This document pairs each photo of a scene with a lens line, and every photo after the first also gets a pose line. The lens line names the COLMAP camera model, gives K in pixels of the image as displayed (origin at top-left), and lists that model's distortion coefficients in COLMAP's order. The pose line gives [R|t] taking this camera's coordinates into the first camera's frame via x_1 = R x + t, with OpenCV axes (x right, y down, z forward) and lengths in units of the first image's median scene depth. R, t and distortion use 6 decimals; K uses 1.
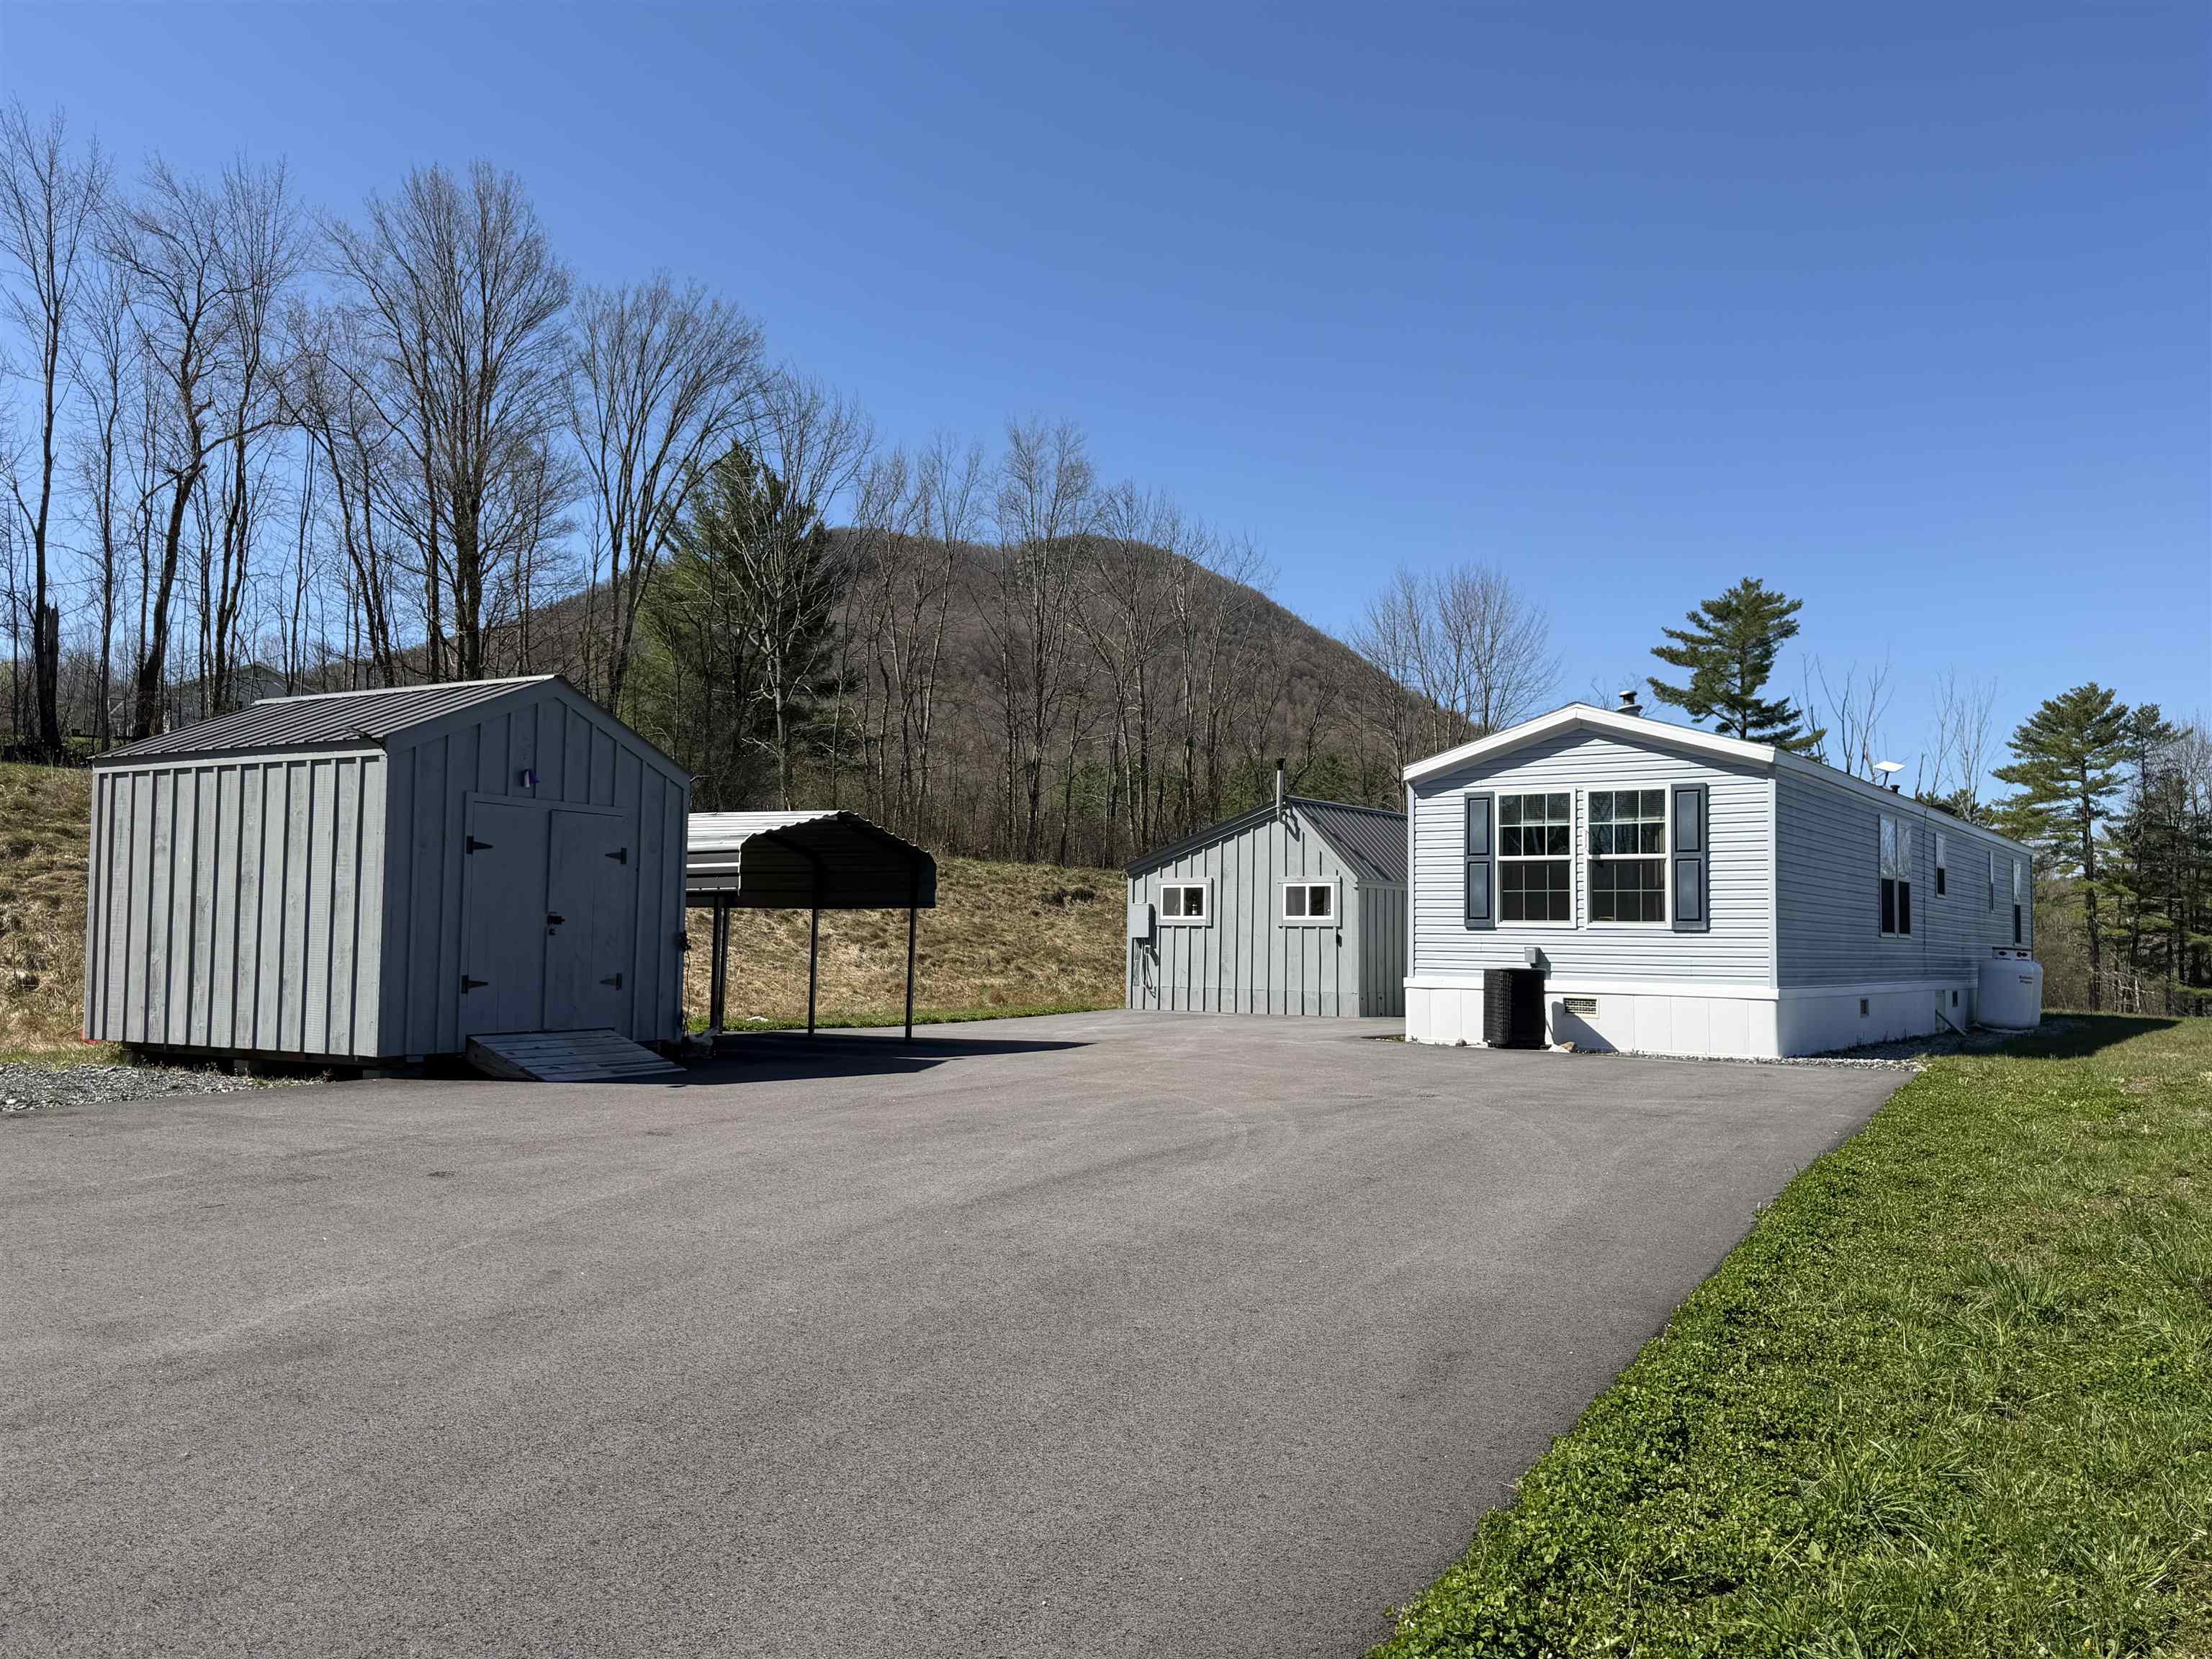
lens RADIAL K [[1650.0, 0, 1091.2], [0, 1650.0, 873.3], [0, 0, 1]] dist [0.061746, -0.027809]
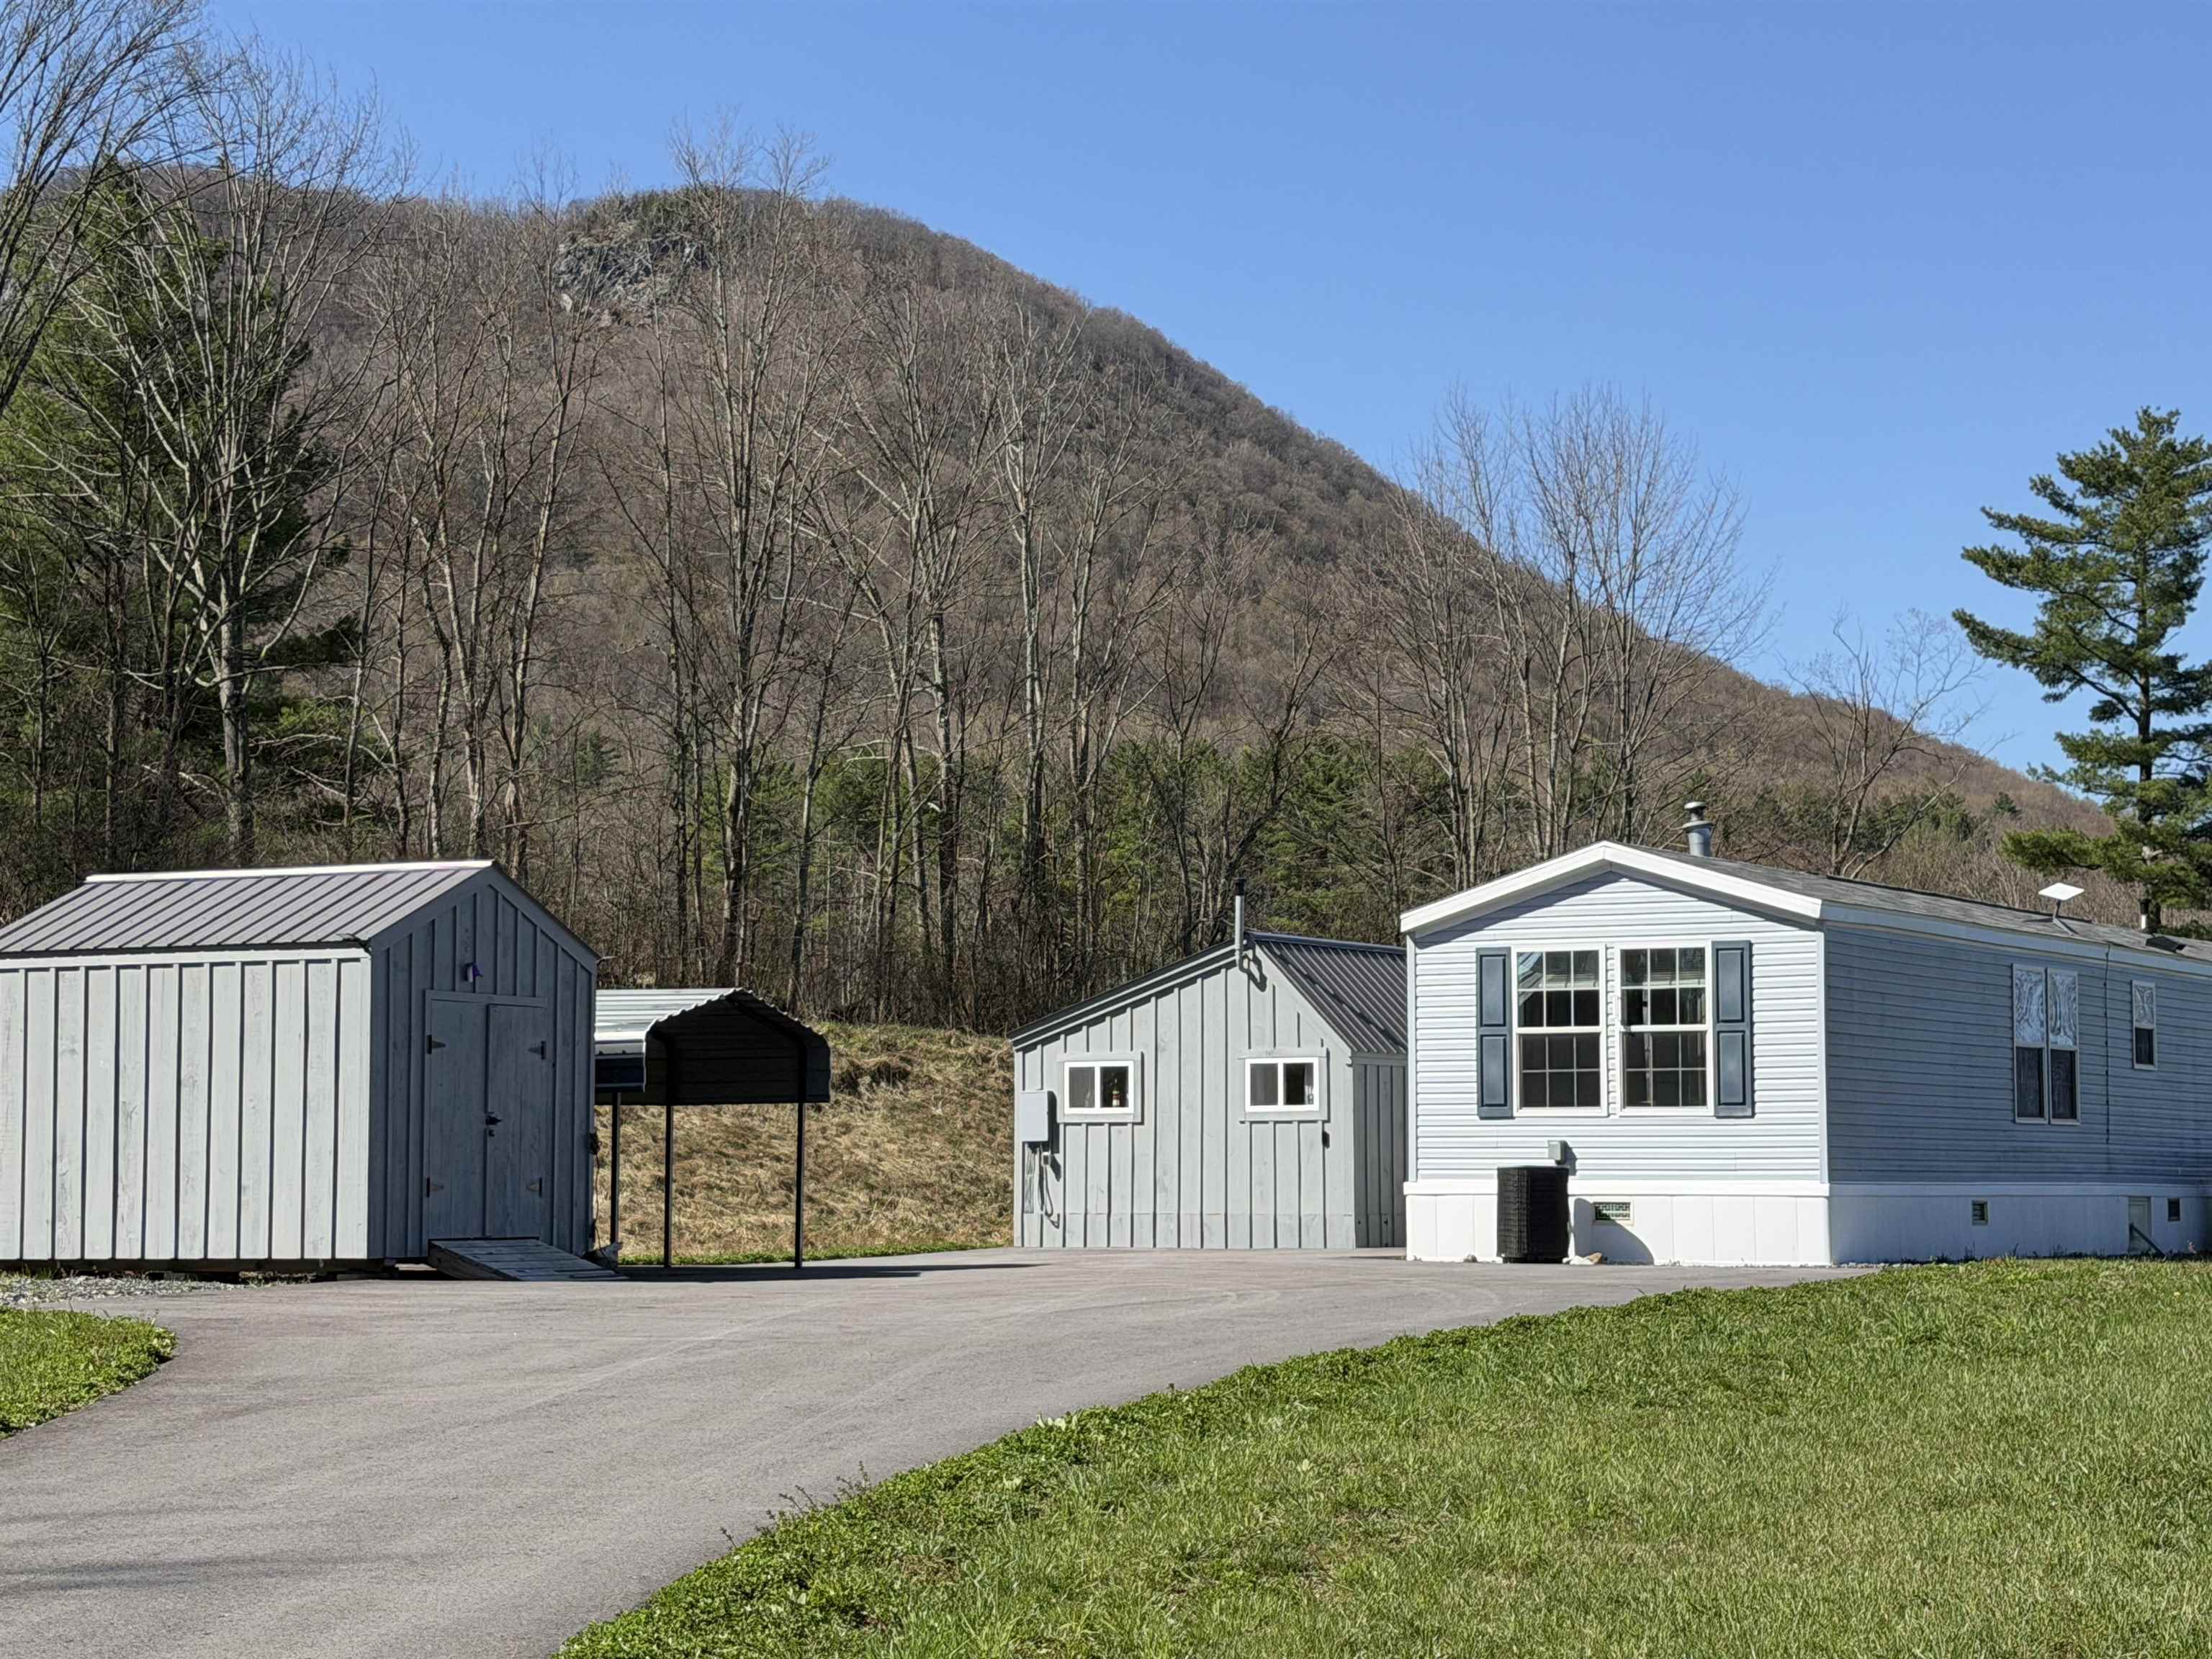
lens RADIAL K [[4100.4, 0, 1117.6], [0, 4100.4, 828.6], [0, 0, 1]] dist [0.072171, 0.000000]
pose [[0.995634, -0.007003, 0.093085, -0.074896], [0.010968, 0.999051, -0.042154, -0.014267], [-0.092702, 0.042991, 0.994765, -0.551977]]
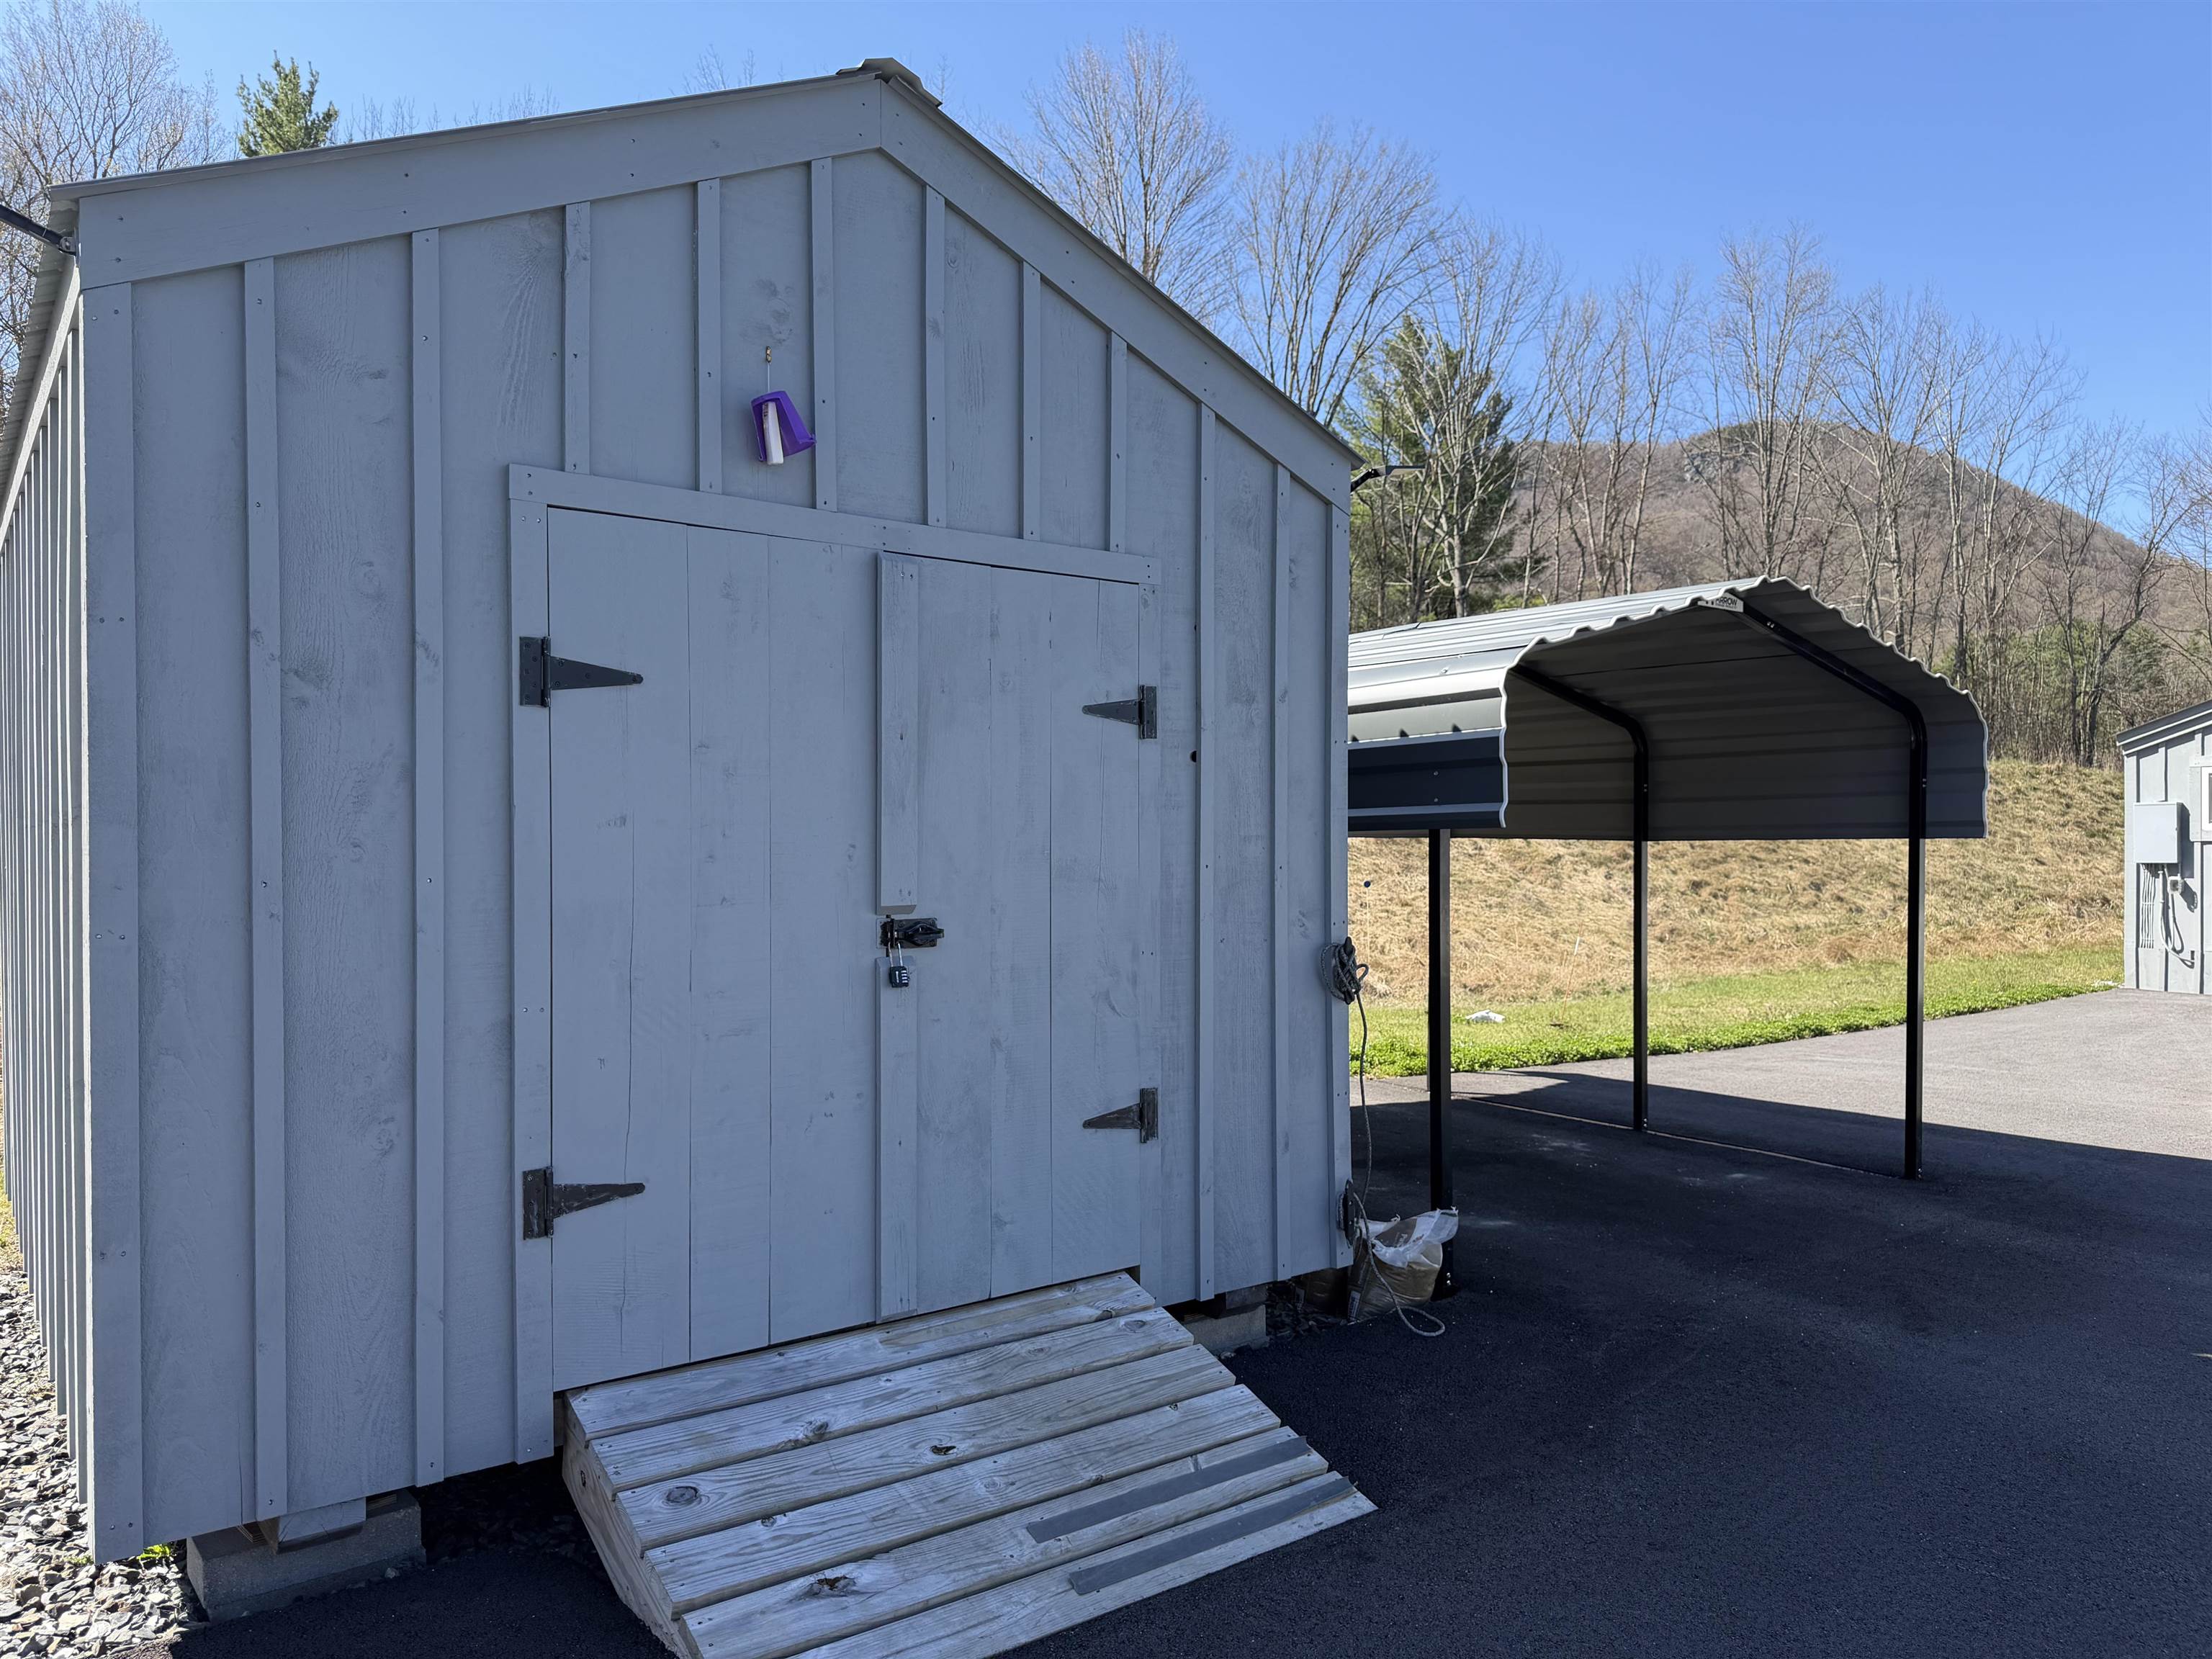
lens RADIAL K [[1522.3, 0, 1112.9], [0, 1522.3, 836.8], [0, 0, 1]] dist [0.010418, -0.010206]
pose [[0.918868, -0.016417, -0.394224, -0.075019], [0.031936, 0.998950, 0.032837, 0.001450], [0.393271, -0.042763, 0.918428, 0.312689]]
